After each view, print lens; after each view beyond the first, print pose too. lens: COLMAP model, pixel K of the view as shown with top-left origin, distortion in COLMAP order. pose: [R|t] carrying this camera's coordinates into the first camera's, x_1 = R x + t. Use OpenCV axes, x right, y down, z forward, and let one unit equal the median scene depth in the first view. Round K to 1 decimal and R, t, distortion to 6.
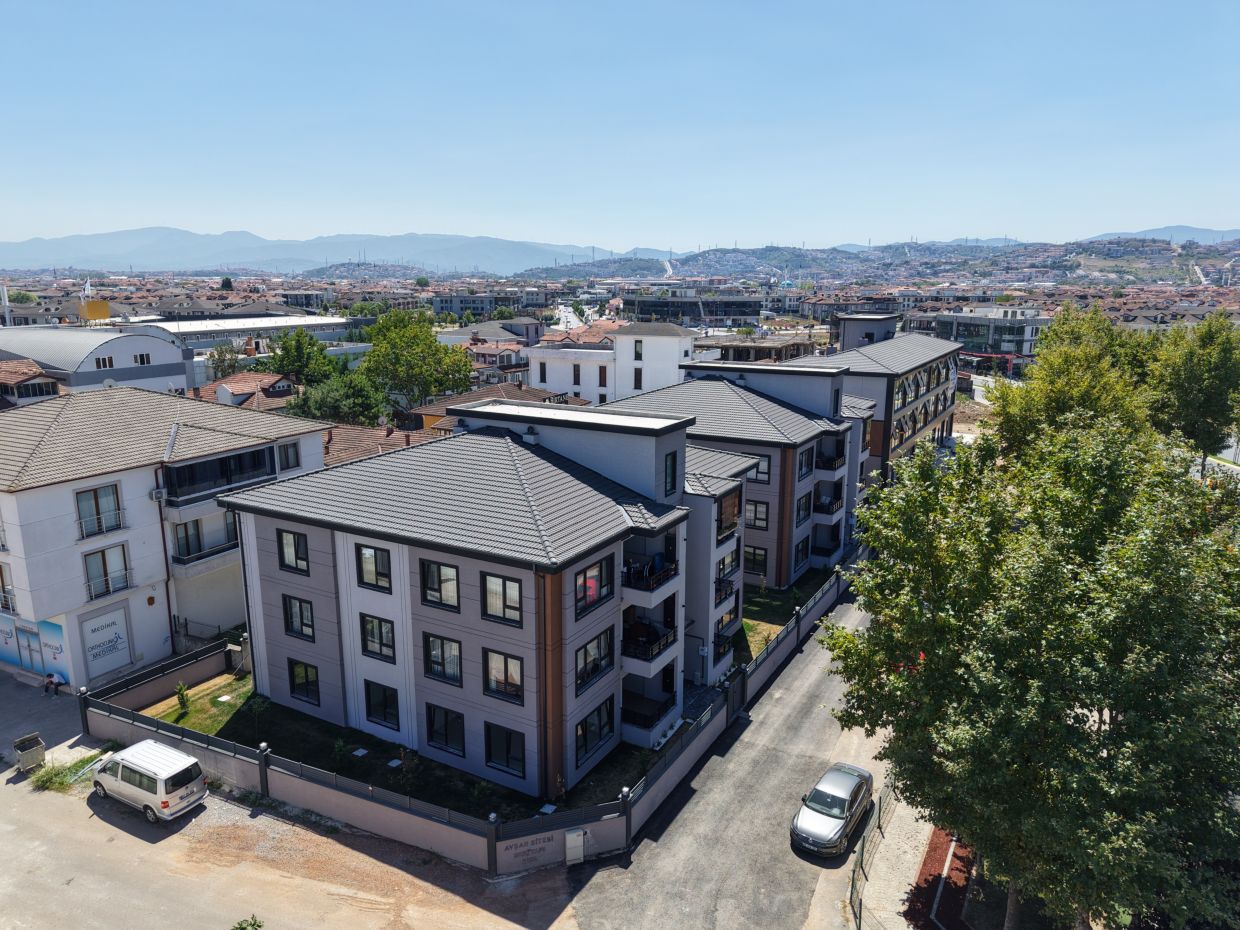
lens RADIAL K [[840.7, 0, 616.9], [0, 840.7, 464.7], [0, 0, 1]] dist [0.022406, -0.020655]
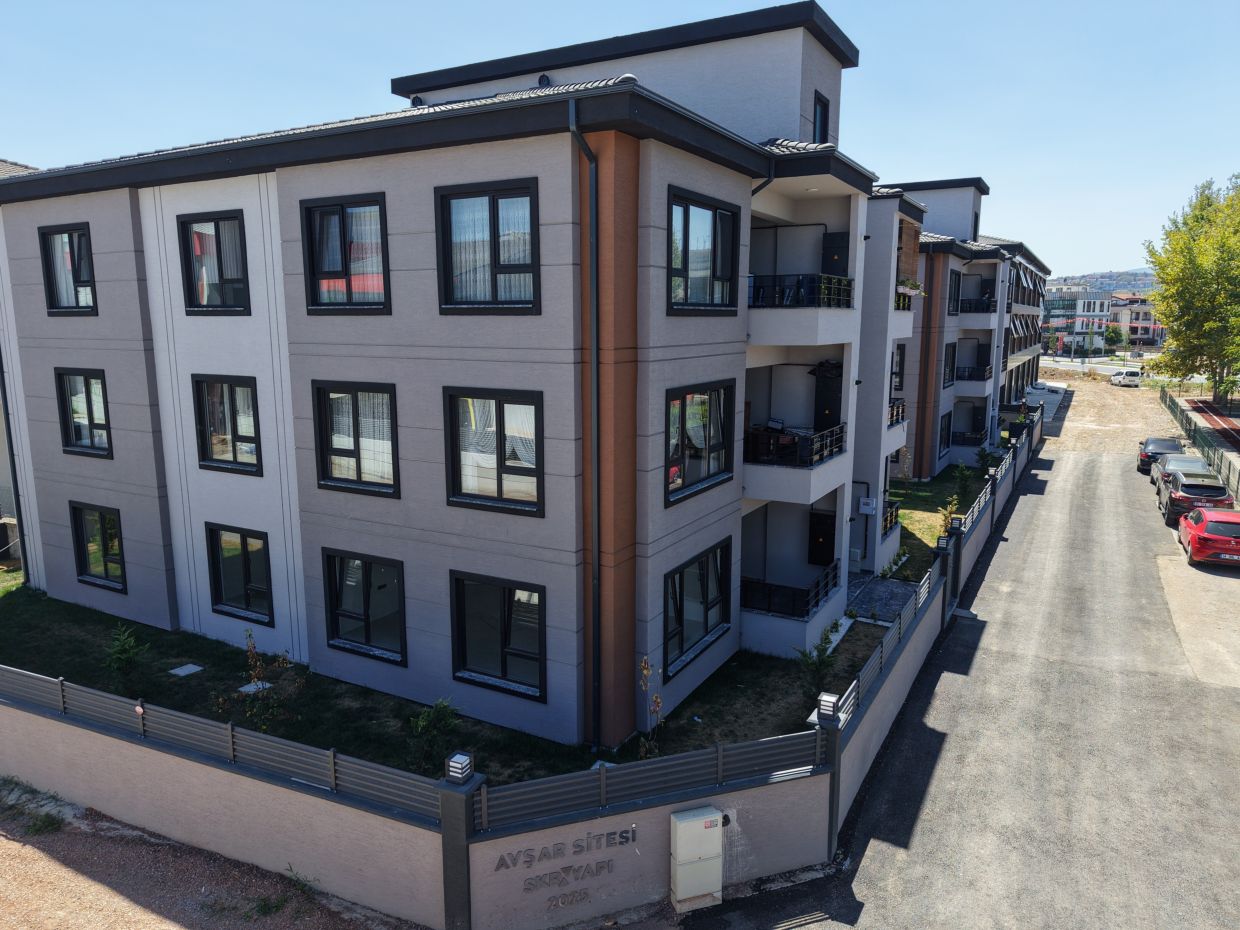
lens RADIAL K [[840.7, 0, 616.9], [0, 840.7, 464.7], [0, 0, 1]] dist [0.022406, -0.020655]
pose [[0.999968, -0.004584, 0.006502, -0.069992], [0.004882, 0.998900, -0.046626, 0.253717], [-0.006281, 0.046657, 0.998891, 0.534439]]
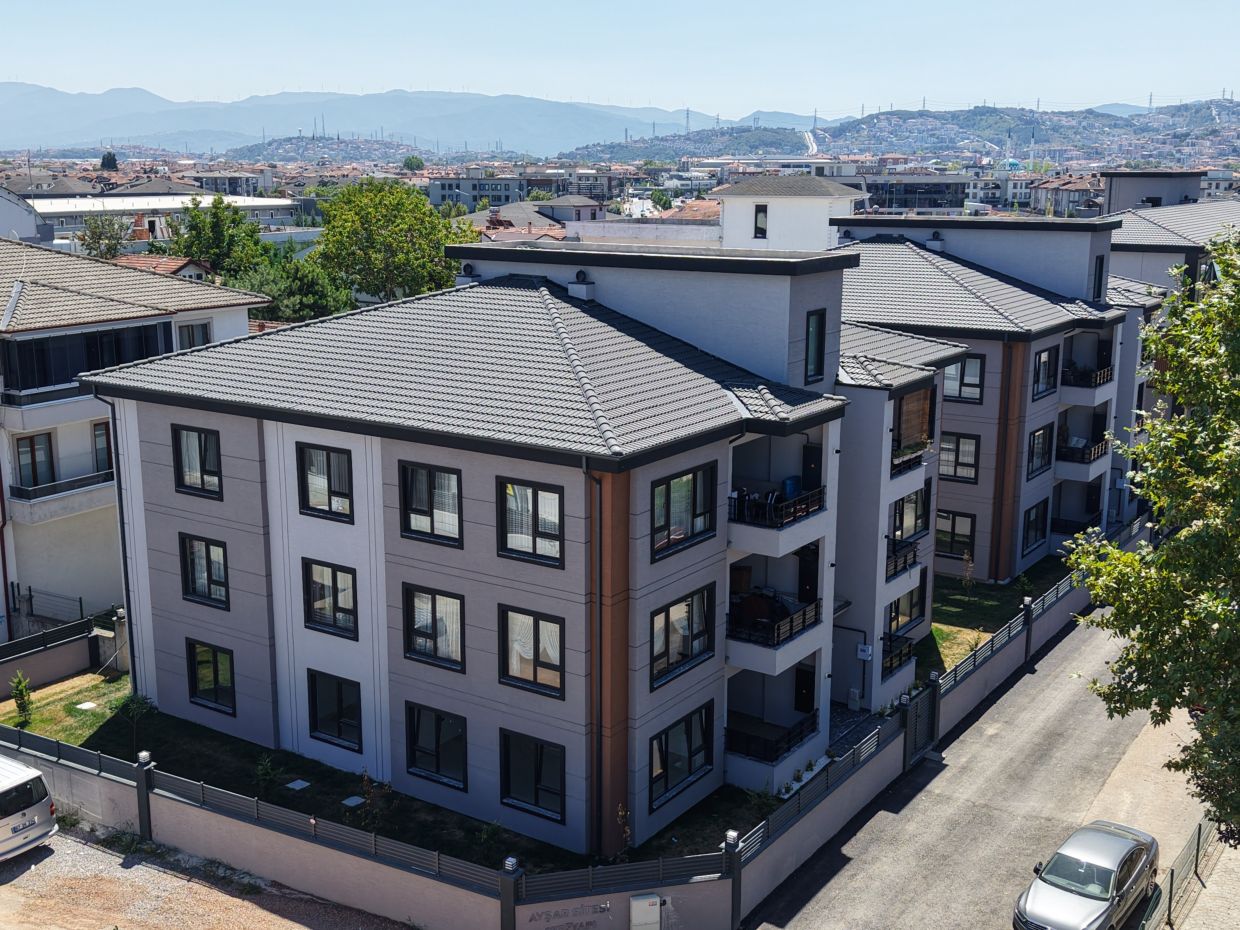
lens RADIAL K [[1357.4, 0, 614.4], [0, 1357.4, 463.3], [0, 0, 1]] dist [0.132777, -0.368112]
pose [[0.996864, 0.015861, -0.077529, -0.001430], [-0.015964, 0.999872, -0.000717, 0.105441], [0.077507, 0.001953, 0.996990, 0.023858]]
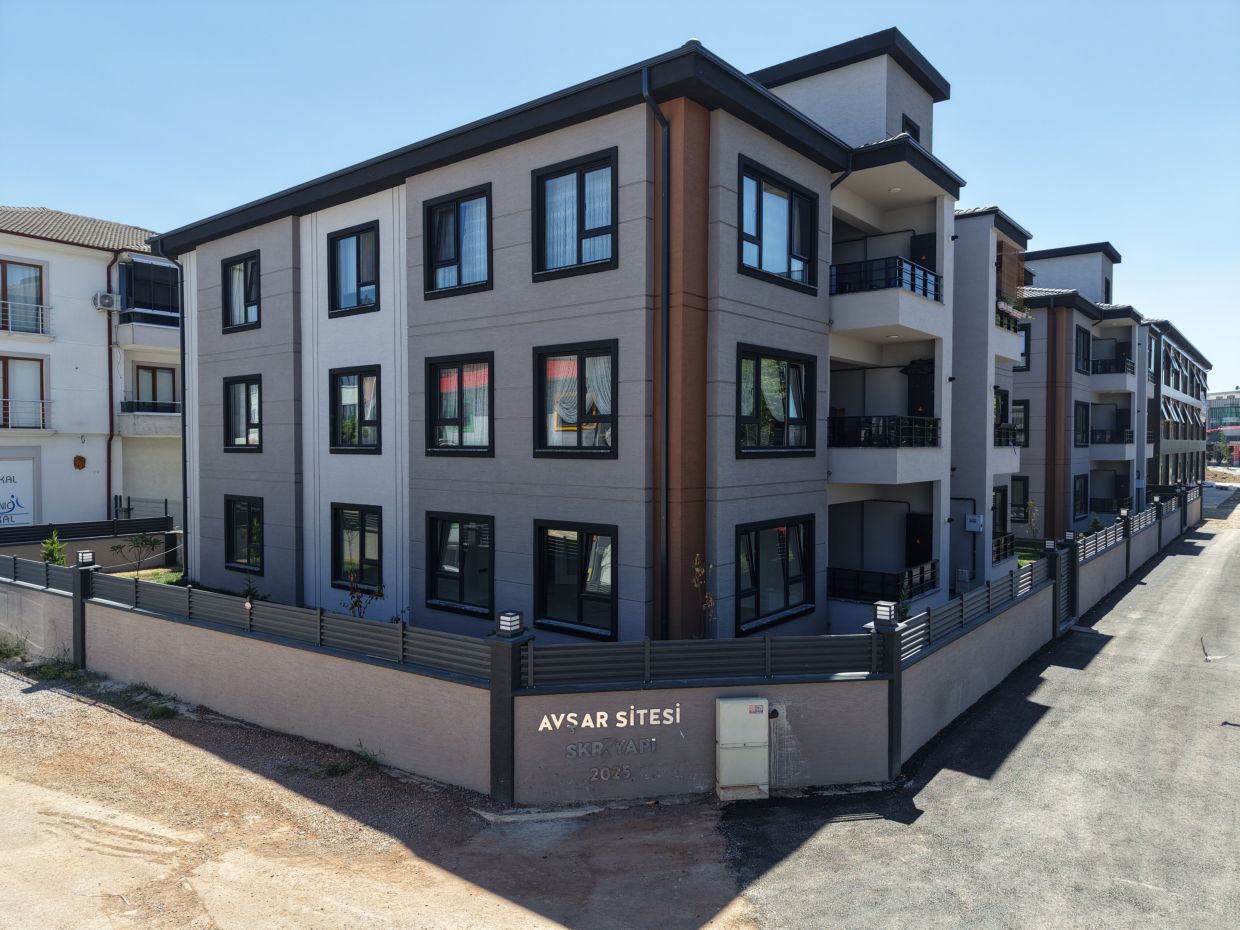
lens RADIAL K [[829.9, 0, 616.3], [0, 829.9, 464.9], [0, 0, 1]] dist [0.020323, -0.018362]
pose [[0.987331, 0.002344, -0.158657, -0.039262], [-0.032368, 0.981841, -0.186922, 0.334573], [0.155338, 0.189689, 0.969478, 0.531519]]
